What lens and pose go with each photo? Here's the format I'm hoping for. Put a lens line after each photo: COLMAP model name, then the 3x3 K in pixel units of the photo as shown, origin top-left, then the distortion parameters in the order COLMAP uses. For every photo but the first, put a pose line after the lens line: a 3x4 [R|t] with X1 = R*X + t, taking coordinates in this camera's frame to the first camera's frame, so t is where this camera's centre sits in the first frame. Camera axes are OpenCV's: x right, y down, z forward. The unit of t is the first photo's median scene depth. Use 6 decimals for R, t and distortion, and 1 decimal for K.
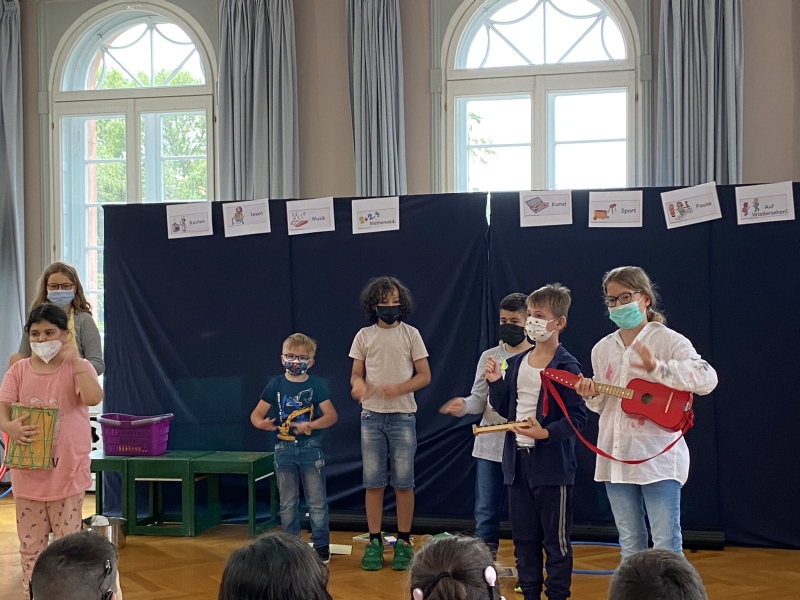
lens RADIAL K [[1192.9, 0, 400.0], [0, 1192.9, 300.0], [0, 0, 1]] dist [0.175458, -0.656441]
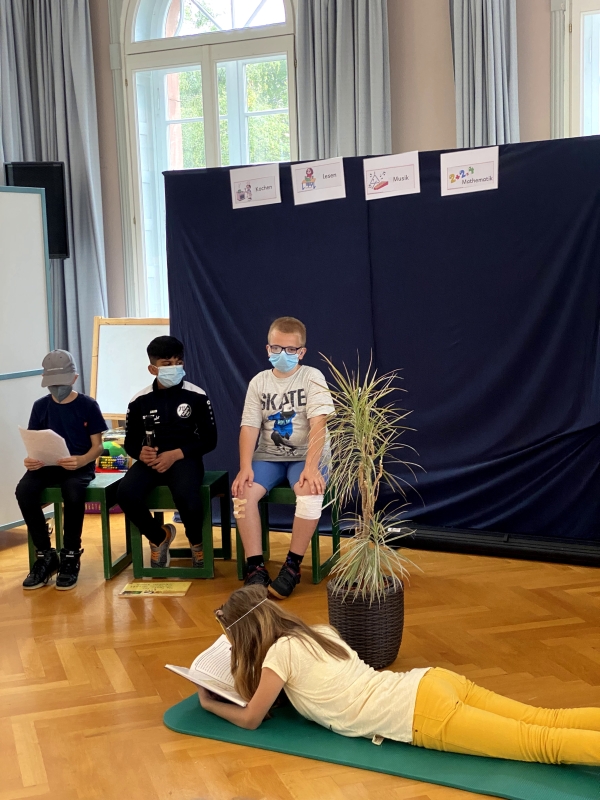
lens RADIAL K [[1199.7, 0, 299.5], [0, 1199.7, 381.7], [0, 0, 1]] dist [0.154502, -0.212125]
pose [[0.971258, 0.003176, -0.238006, 0.061666], [0.022271, 0.994312, 0.104152, -0.016472], [0.236983, -0.106459, 0.965663, 0.158206]]
